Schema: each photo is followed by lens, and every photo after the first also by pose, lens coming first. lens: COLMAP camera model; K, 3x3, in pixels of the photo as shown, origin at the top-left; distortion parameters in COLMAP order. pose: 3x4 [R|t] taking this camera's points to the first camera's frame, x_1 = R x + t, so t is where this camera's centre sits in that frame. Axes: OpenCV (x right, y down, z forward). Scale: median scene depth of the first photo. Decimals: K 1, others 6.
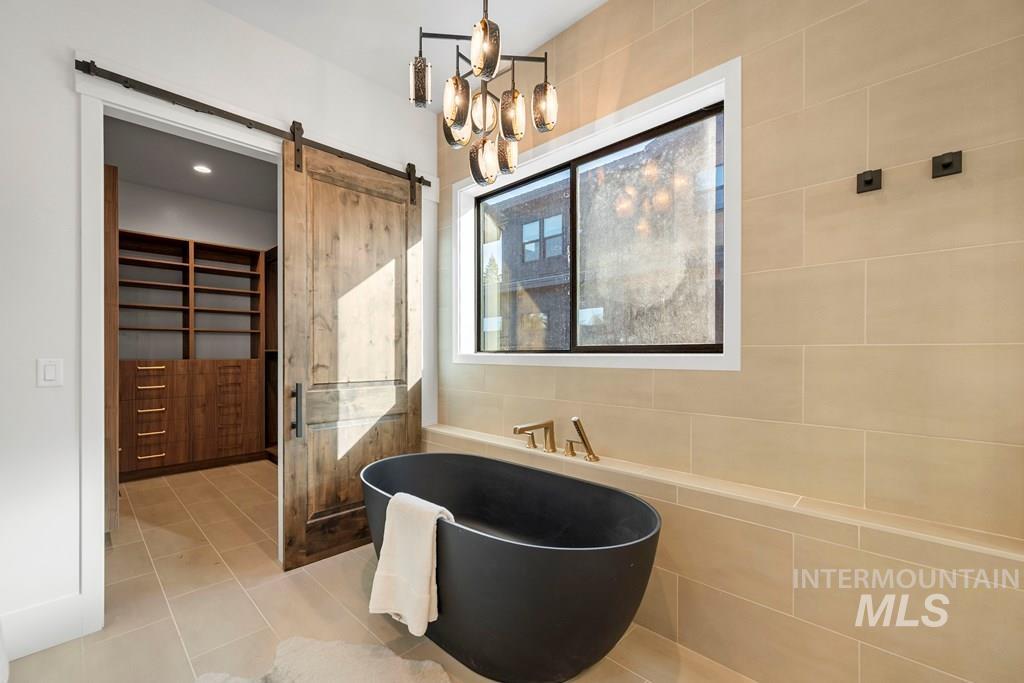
lens RADIAL K [[428.2, 0, 512.7], [0, 428.2, 354.7], [0, 0, 1]] dist [-0.000815, -0.000269]
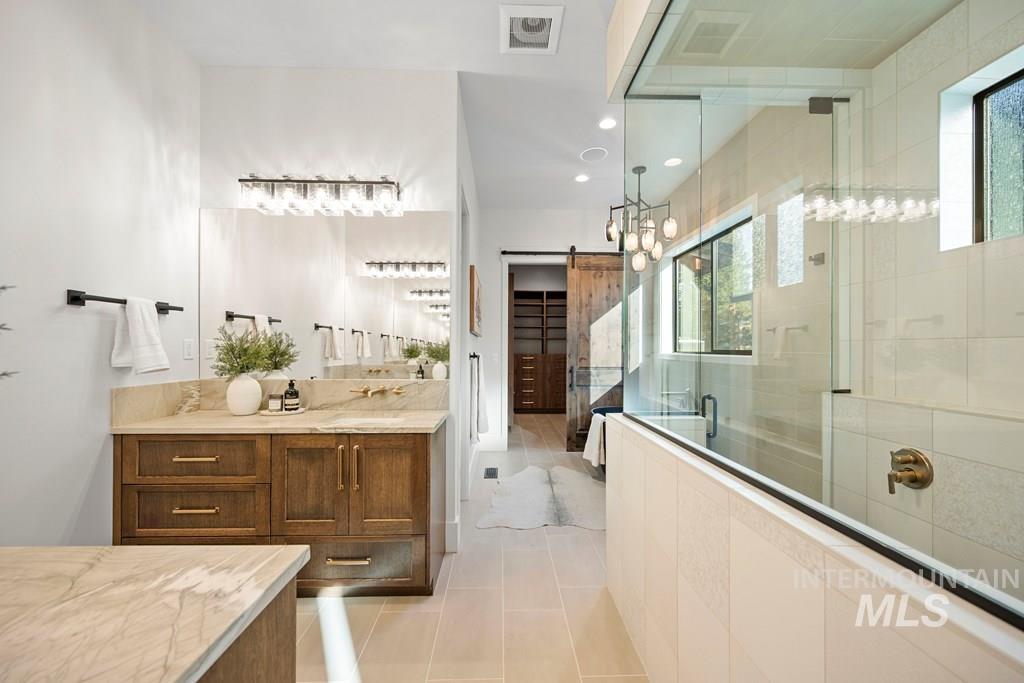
lens RADIAL K [[404.4, 0, 511.4], [0, 404.4, 346.2], [0, 0, 1]] dist [0.000591, 0.000053]
pose [[0.716566, -0.000937, -0.697518, 0.409085], [-0.005468, 0.999961, -0.006960, -0.011274], [0.697497, 0.008801, 0.716533, -0.397226]]
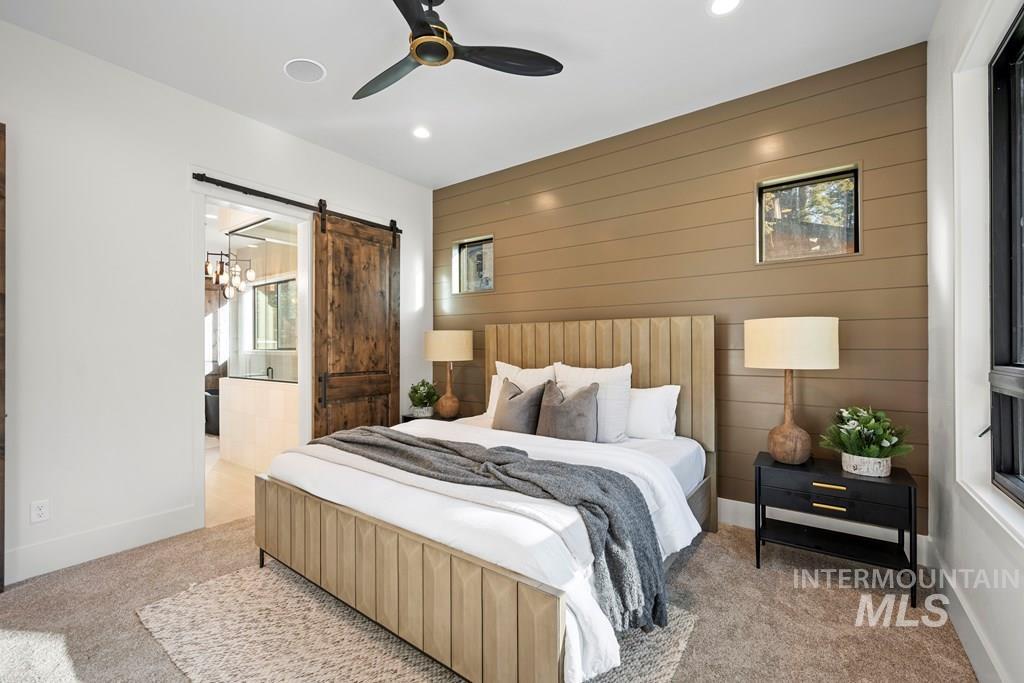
lens RADIAL K [[432.8, 0, 511.3], [0, 432.8, 342.4], [0, 0, 1]] dist [0.000410, 0.000044]
pose [[0.989111, -0.004006, 0.147120, 0.766343], [0.005622, 0.999928, -0.010566, -0.008644], [-0.147067, 0.011278, 0.989062, -1.269298]]
